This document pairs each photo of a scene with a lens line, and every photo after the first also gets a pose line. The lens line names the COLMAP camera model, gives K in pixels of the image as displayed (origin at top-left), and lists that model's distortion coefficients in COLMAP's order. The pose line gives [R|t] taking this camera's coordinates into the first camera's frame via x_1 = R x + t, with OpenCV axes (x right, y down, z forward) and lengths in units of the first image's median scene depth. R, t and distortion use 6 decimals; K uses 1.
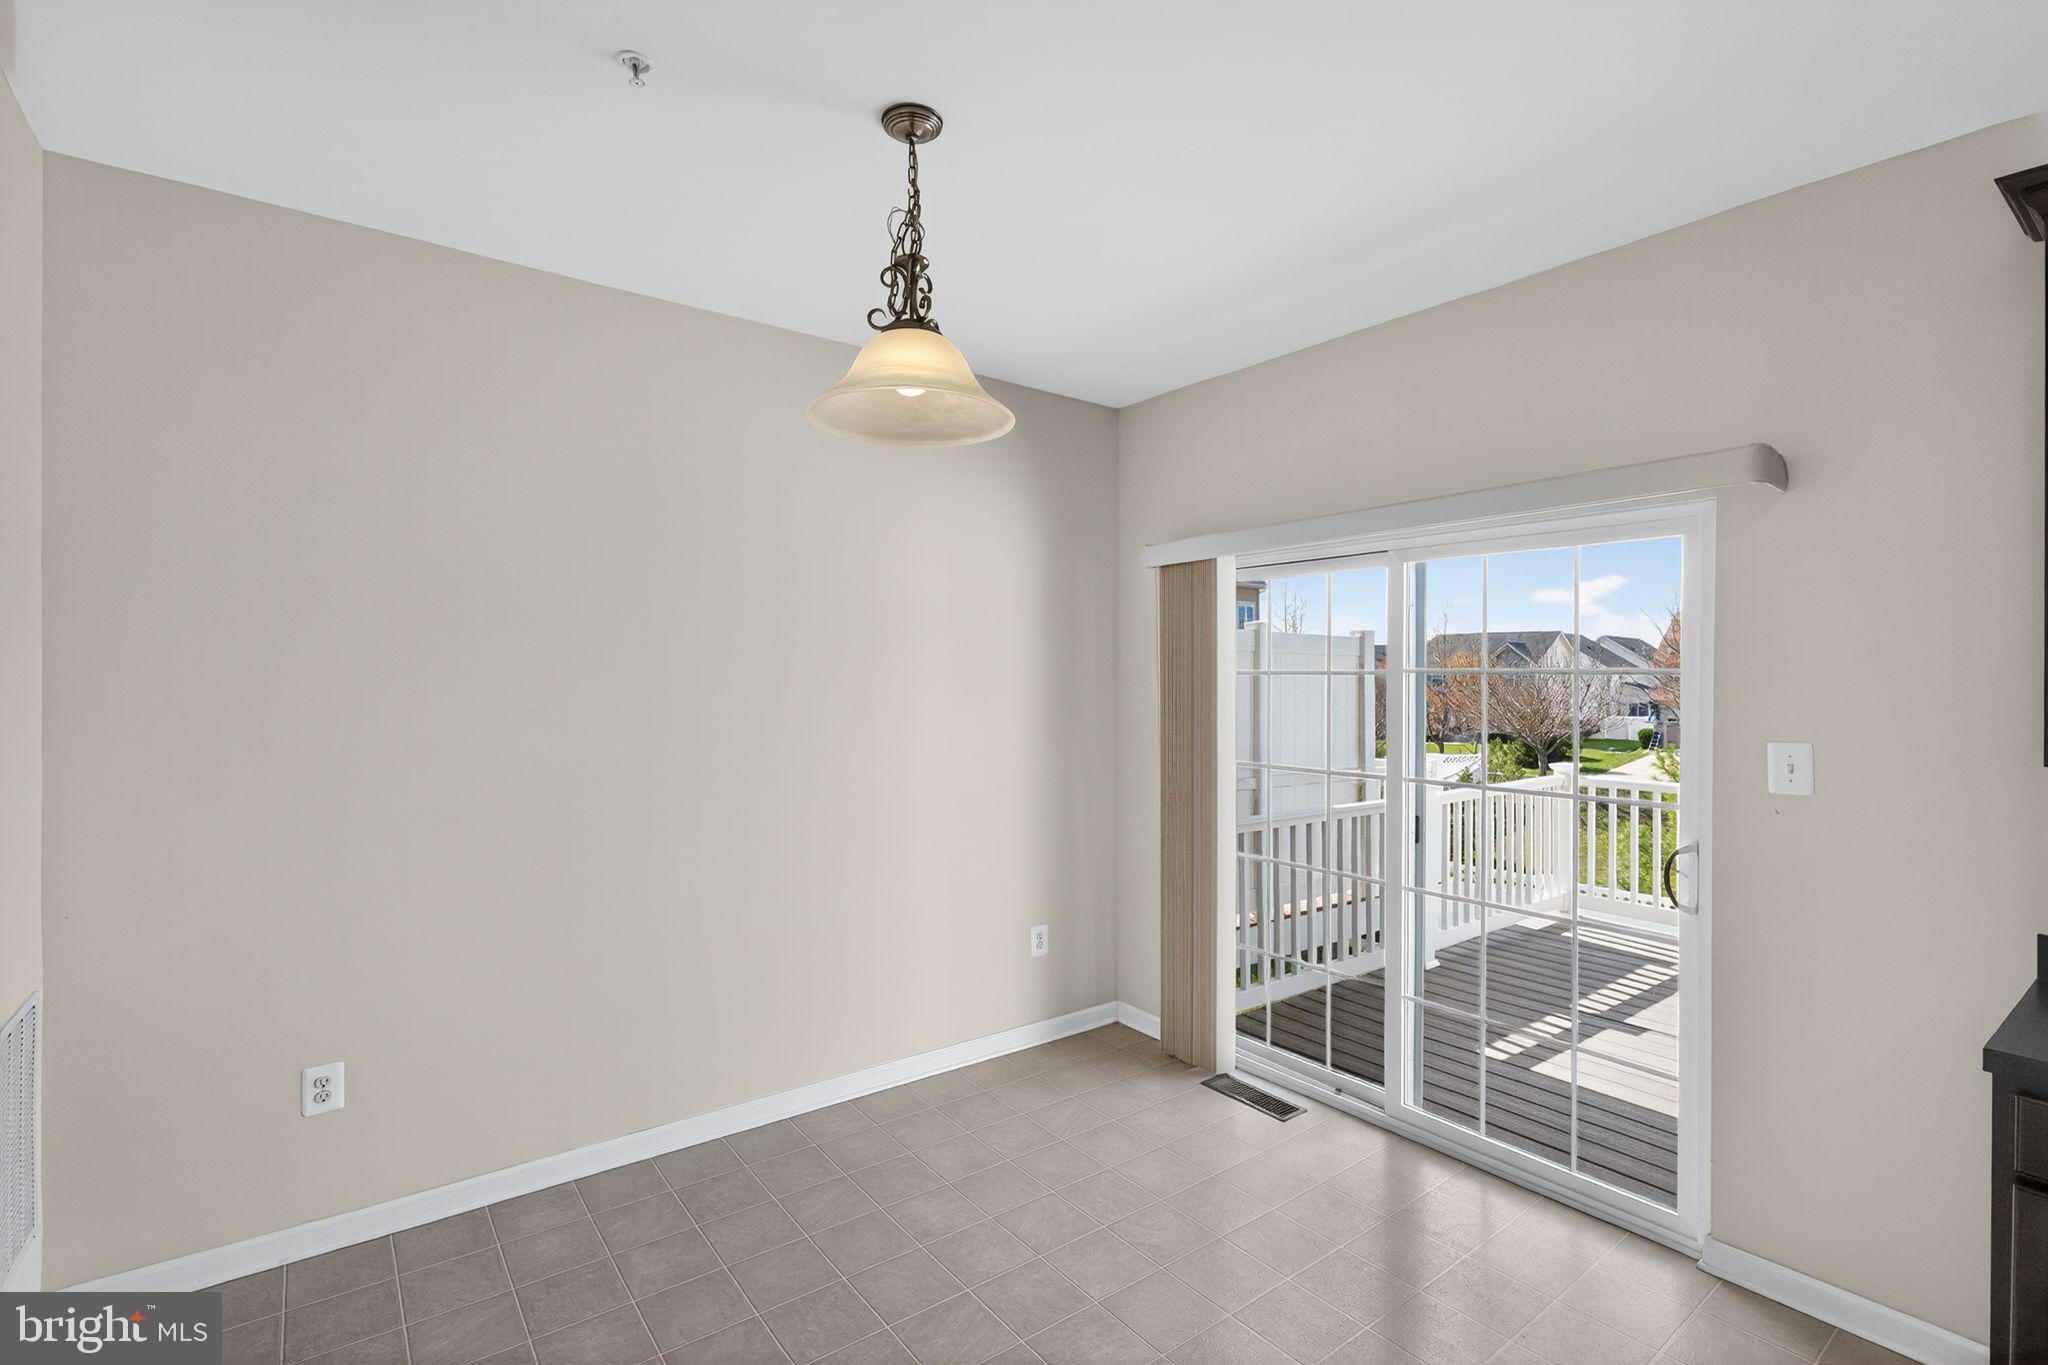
lens RADIAL K [[959.5, 0, 1020.3], [0, 959.5, 676.4], [0, 0, 1]] dist [-0.001986, -0.000174]
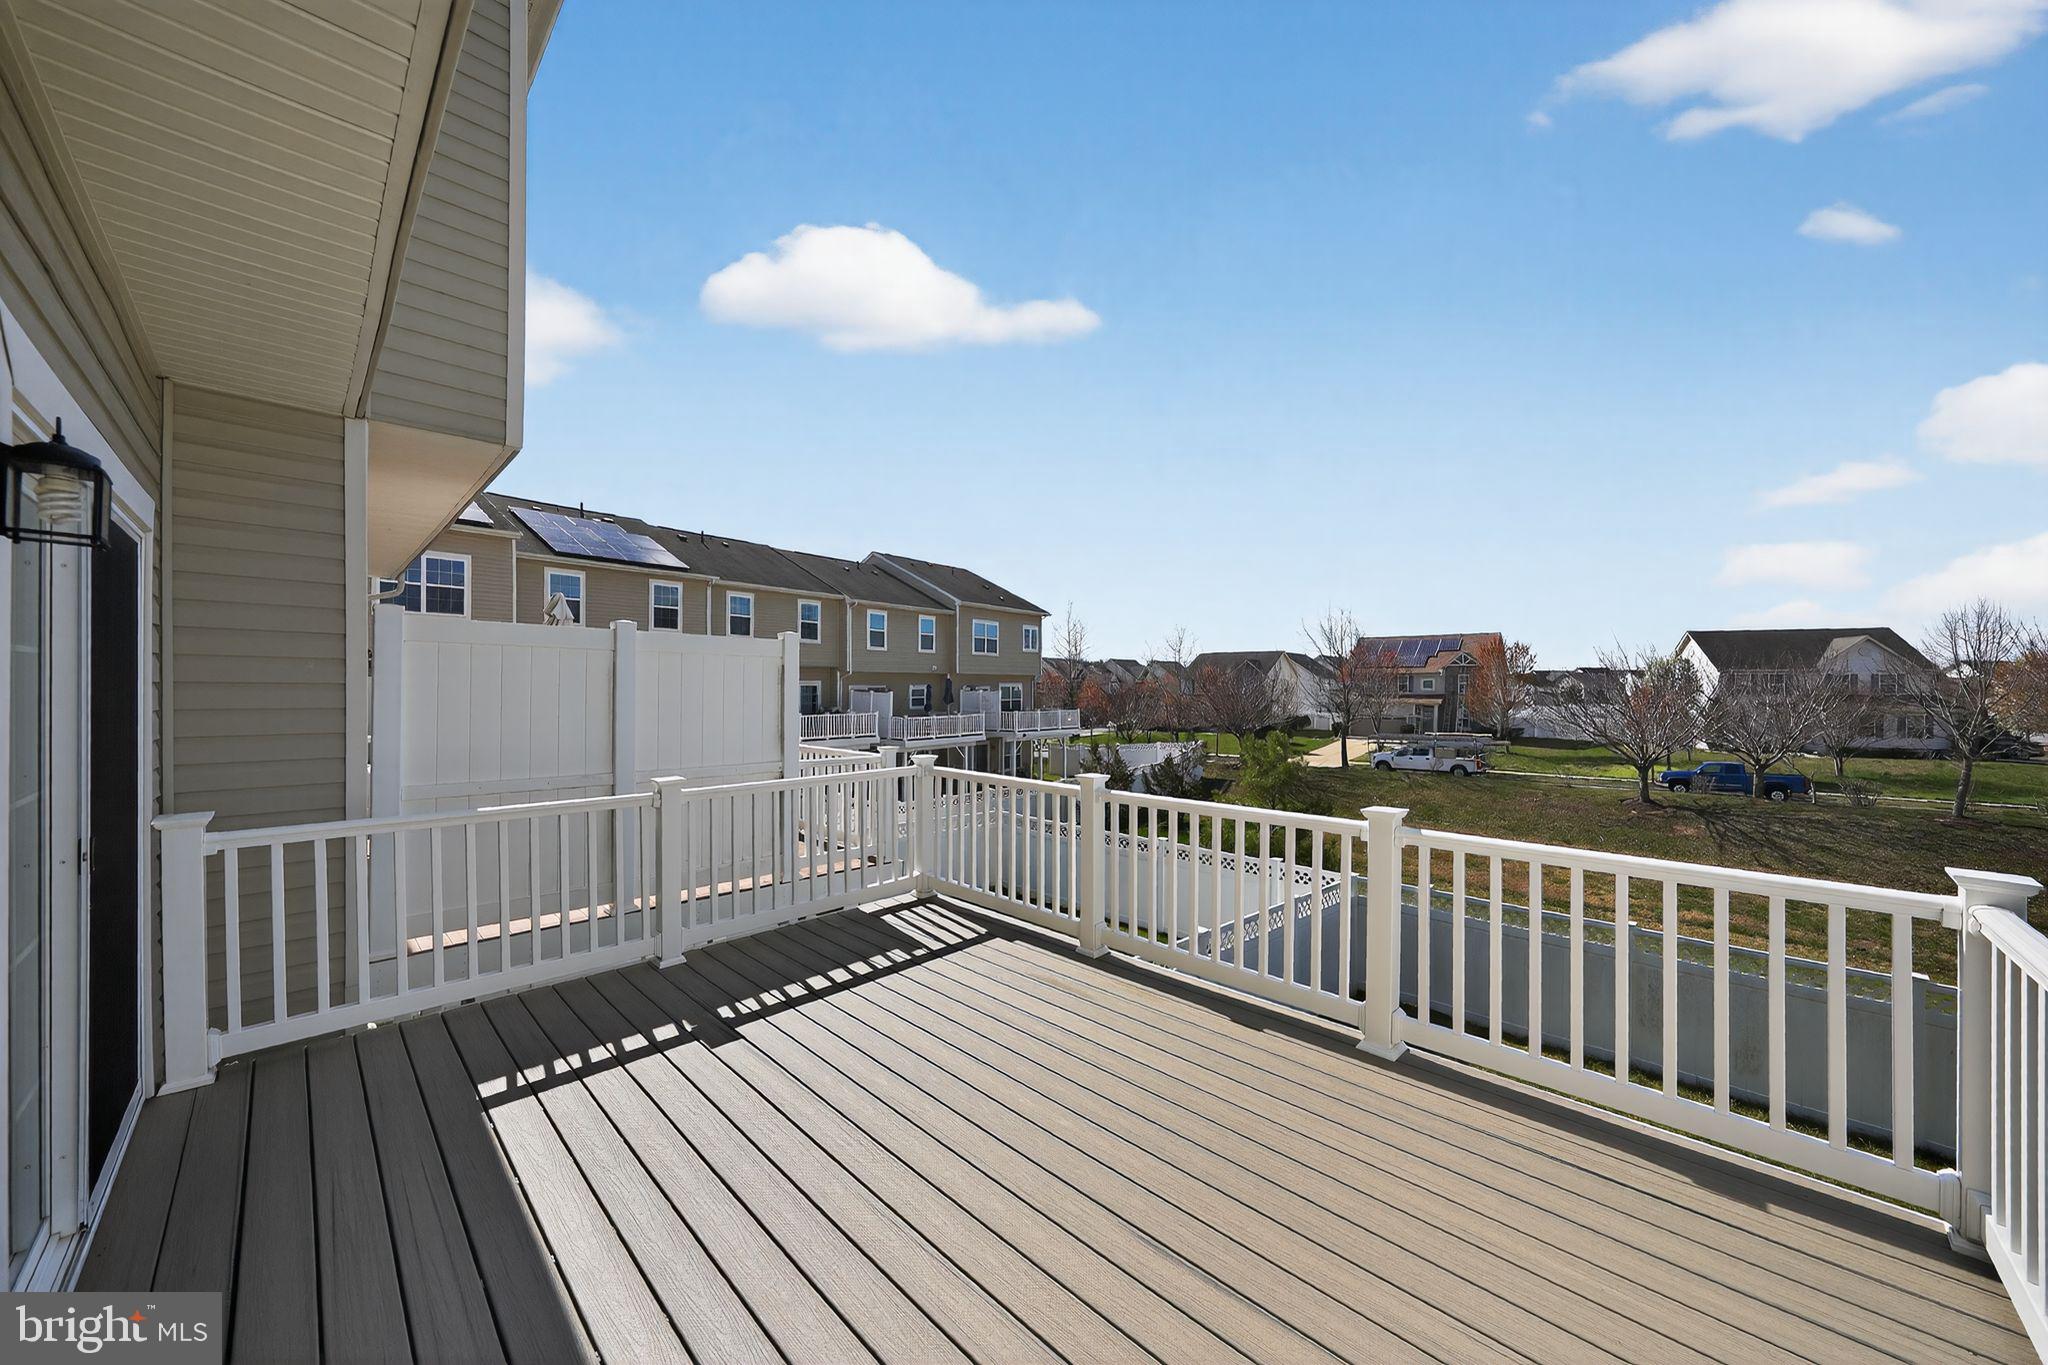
lens RADIAL K [[712.7, 0, 1024.0], [0, 712.7, 682.5], [0, 0, 1]] dist [-0.000128, 0.000018]
pose [[0.993073, 0.000687, 0.117496, 0.898922], [-0.000117, 0.999988, -0.004861, 0.025996], [-0.117498, 0.004814, 0.993061, 0.292670]]
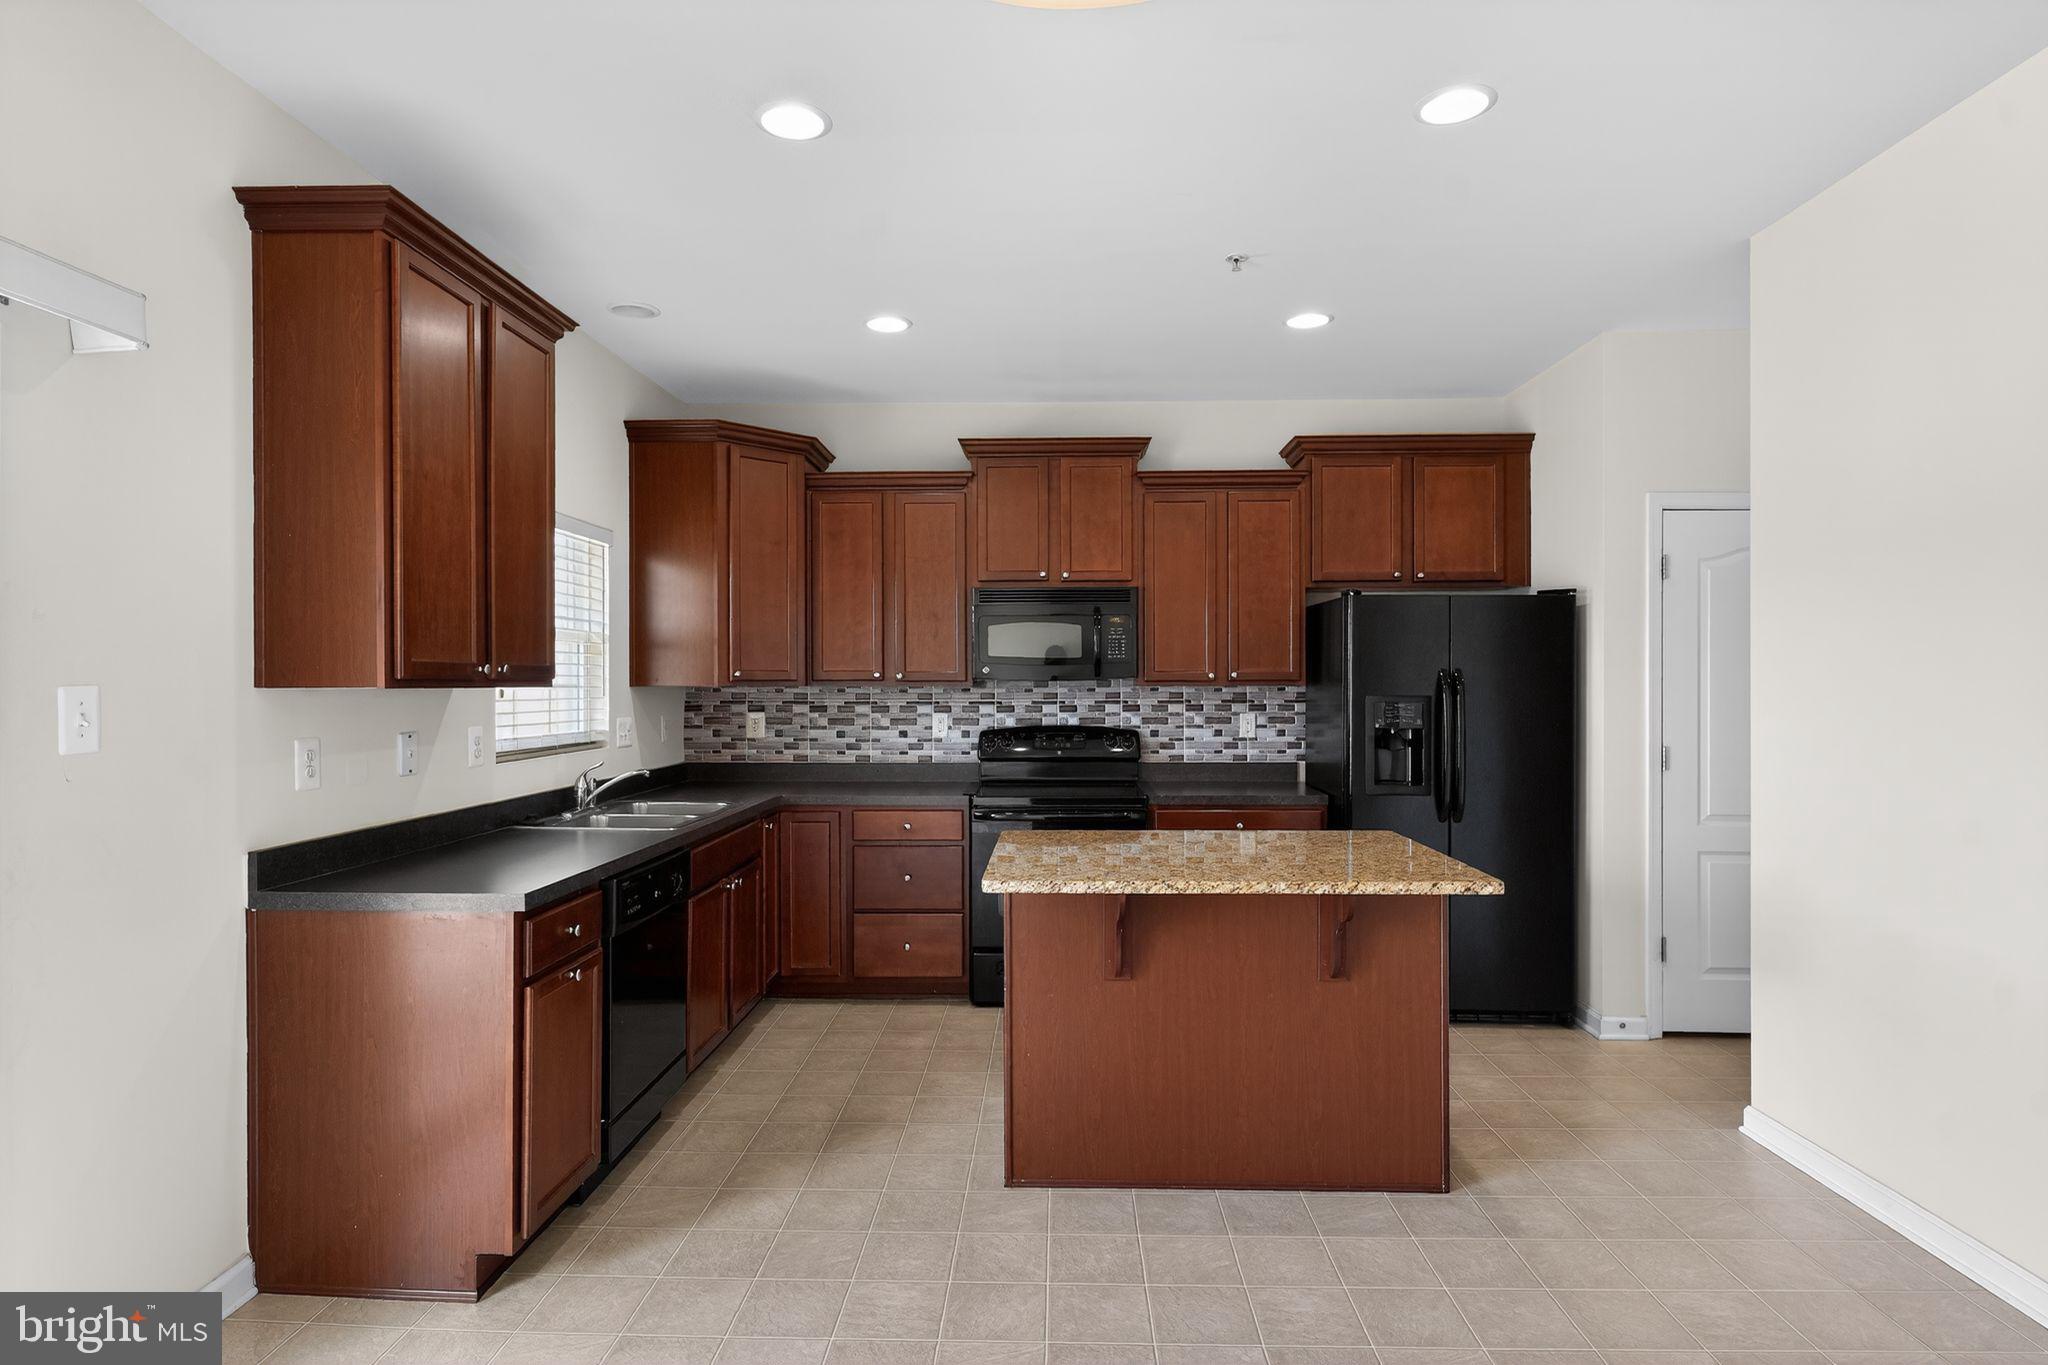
lens RADIAL K [[1095.9, 0, 1024.0], [0, 1095.9, 682.5], [0, 0, 1]] dist [0.002337, 0.000336]
pose [[-0.775513, -0.001103, 0.631331, -0.192041], [-0.000833, 0.999999, 0.000724, 0.038869], [-0.631332, 0.000036, -0.775513, 0.717732]]
